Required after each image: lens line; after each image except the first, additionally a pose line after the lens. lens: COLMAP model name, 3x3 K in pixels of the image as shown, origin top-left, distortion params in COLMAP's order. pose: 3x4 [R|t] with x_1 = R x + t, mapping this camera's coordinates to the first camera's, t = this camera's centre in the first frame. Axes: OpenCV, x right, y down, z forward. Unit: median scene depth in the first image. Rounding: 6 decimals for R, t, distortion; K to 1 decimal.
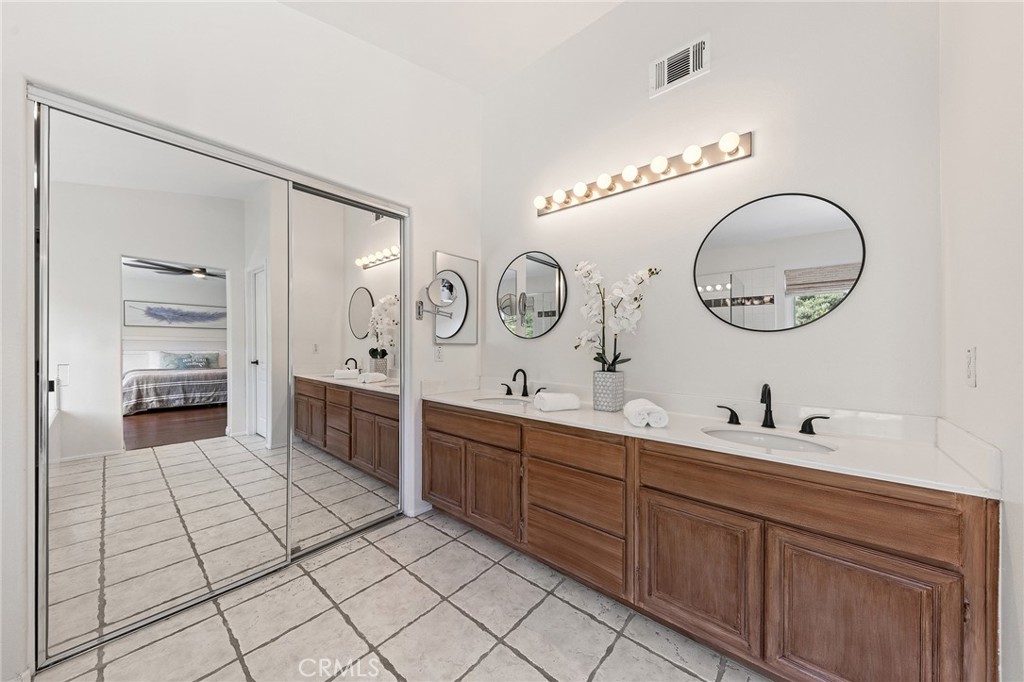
lens RADIAL K [[362.6, 0, 519.5], [0, 362.6, 339.6], [0, 0, 1]] dist [0.001019, -0.001665]
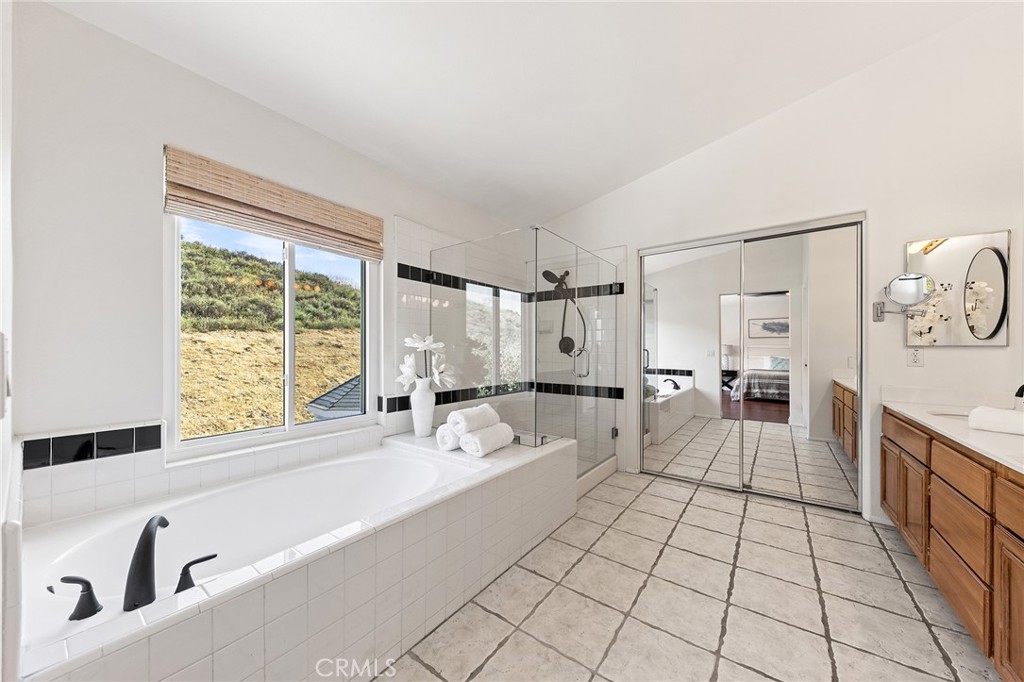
lens RADIAL K [[362.6, 0, 508.1], [0, 362.6, 350.6], [0, 0, 1]] dist [0.001019, -0.001665]
pose [[0.070060, 0.001901, -0.997541, 0.286913], [0.001874, 0.999996, 0.002038, 0.008906], [0.997541, -0.002012, 0.070056, -0.028106]]
